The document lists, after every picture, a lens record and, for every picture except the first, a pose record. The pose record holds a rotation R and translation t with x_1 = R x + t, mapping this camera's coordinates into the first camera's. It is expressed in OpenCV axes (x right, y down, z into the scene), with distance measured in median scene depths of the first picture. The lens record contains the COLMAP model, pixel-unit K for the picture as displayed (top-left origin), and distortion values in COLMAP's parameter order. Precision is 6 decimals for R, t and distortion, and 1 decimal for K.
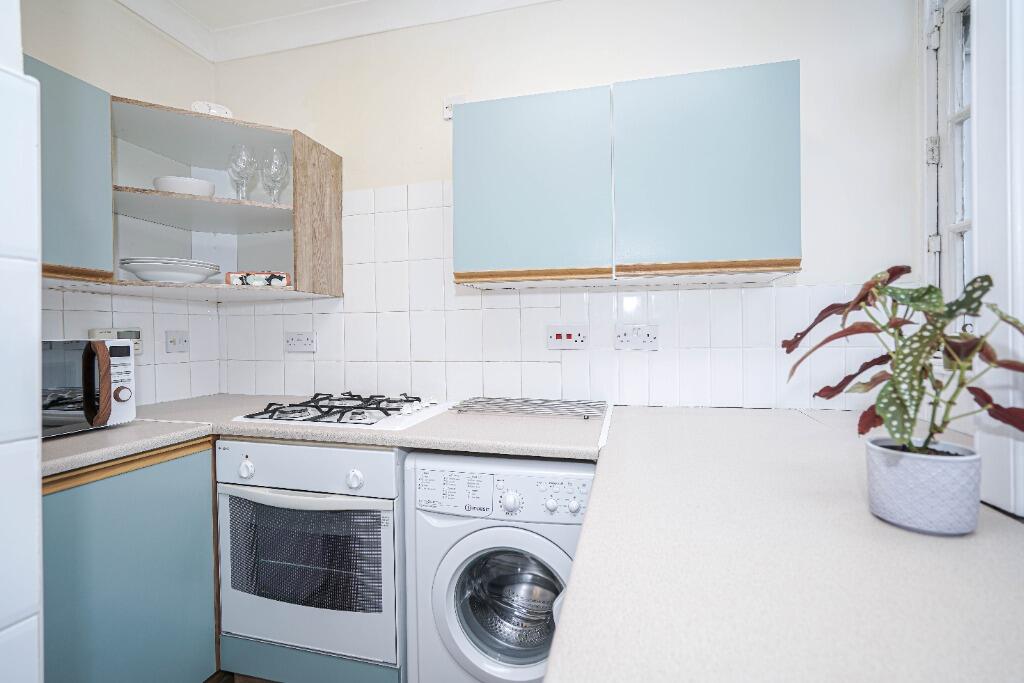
lens RADIAL K [[471.7, 0, 512.0], [0, 471.7, 341.5], [0, 0, 1]] dist [-0.025491, 0.000318]
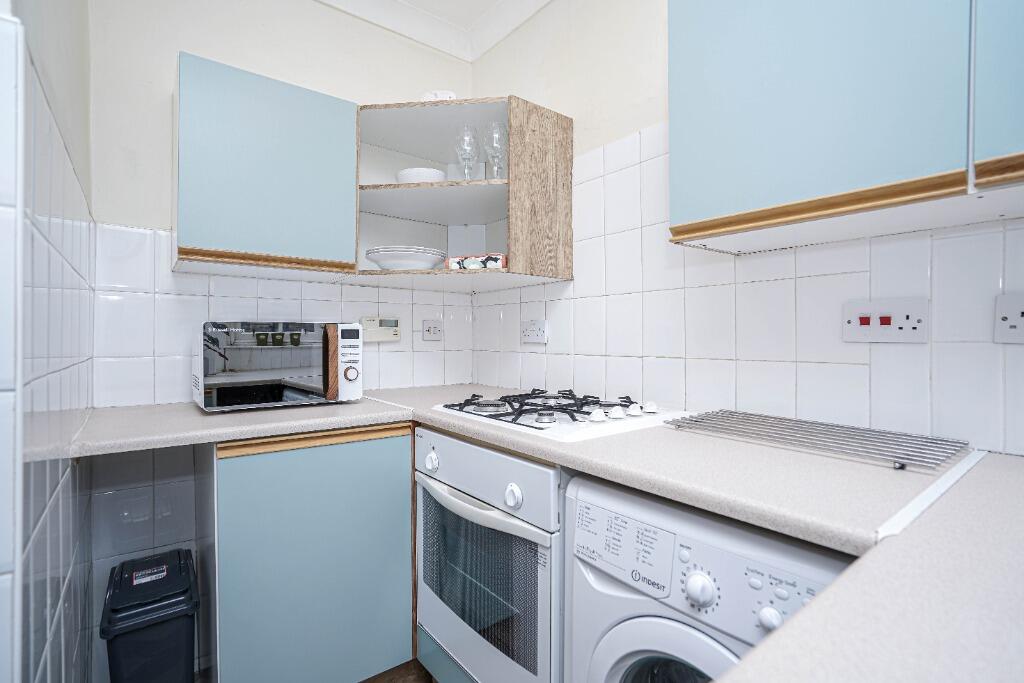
lens RADIAL K [[493.4, 0, 512.0], [0, 493.4, 341.5], [0, 0, 1]] dist [-0.054648, 0.038517]
pose [[0.786430, 0.015112, -0.617494, 0.155037], [-0.020309, 0.999793, -0.001396, 0.030570], [0.617345, 0.013638, 0.786574, 0.310395]]
